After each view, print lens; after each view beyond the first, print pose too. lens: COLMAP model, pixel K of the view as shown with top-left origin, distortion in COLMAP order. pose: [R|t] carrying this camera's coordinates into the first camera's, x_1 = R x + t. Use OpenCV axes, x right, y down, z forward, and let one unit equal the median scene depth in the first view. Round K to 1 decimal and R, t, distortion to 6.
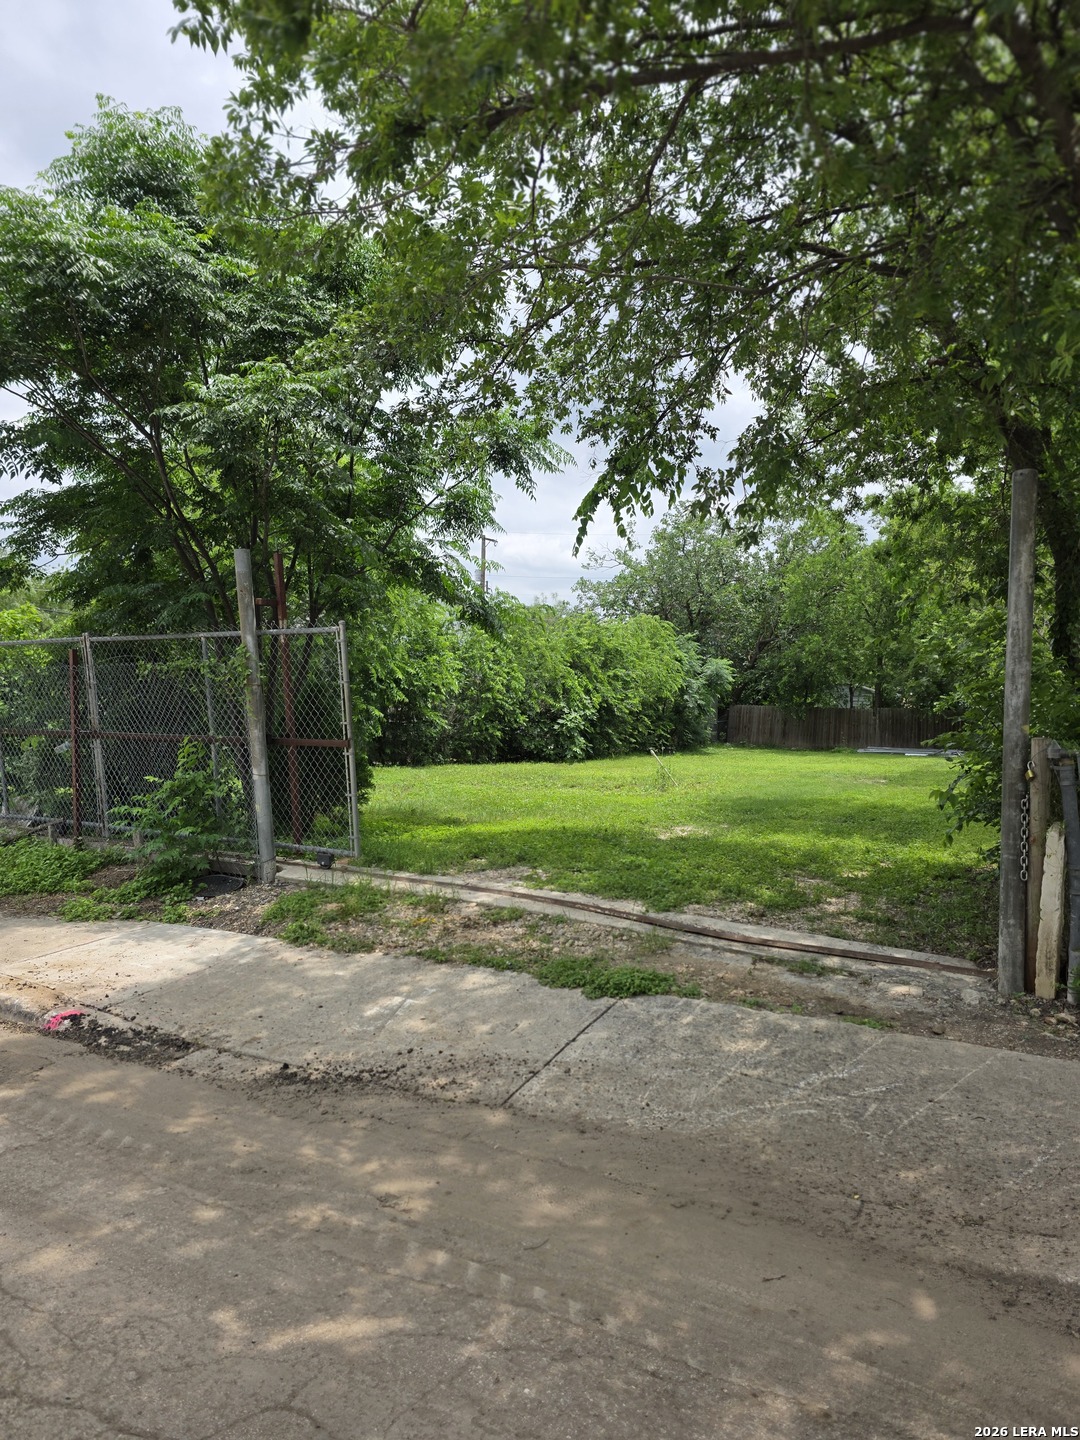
lens RADIAL K [[971.2, 0, 549.8], [0, 971.2, 721.3], [0, 0, 1]] dist [0.083160, -0.088820]
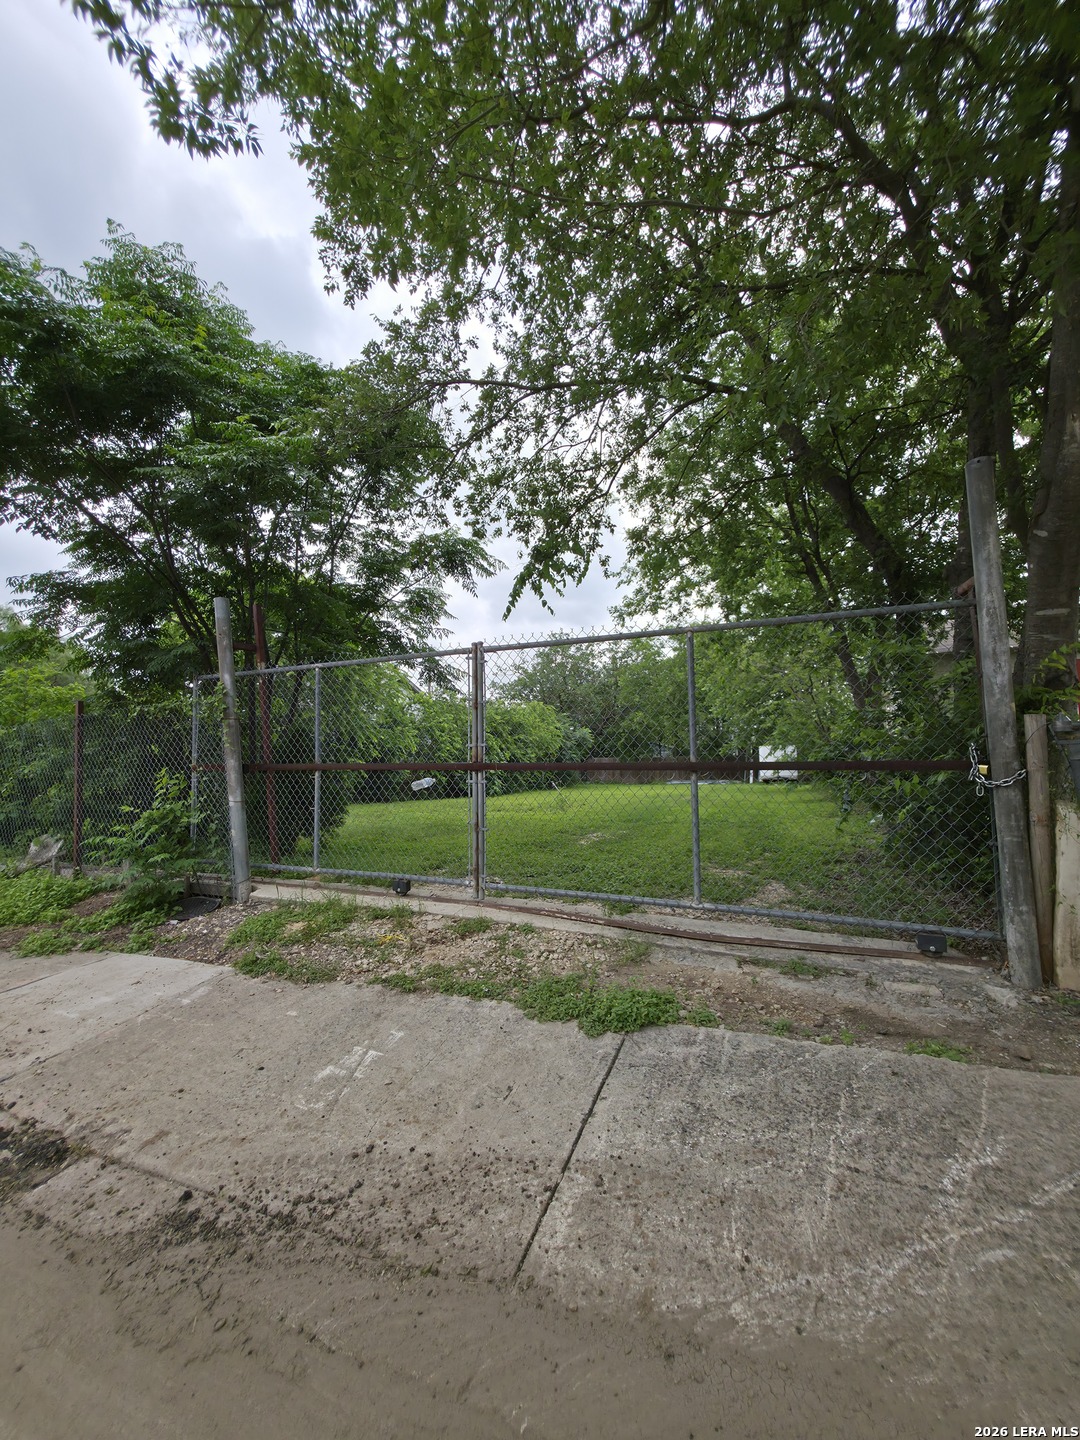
lens RADIAL K [[582.5, 0, 540.0], [0, 582.5, 720.0], [0, 0, 1]] dist [0.001033, 0.000240]
pose [[0.992464, -0.026399, 0.119661, -0.036551], [0.037546, 0.995062, -0.091881, 0.037655], [-0.116644, 0.095681, 0.988554, 0.319282]]
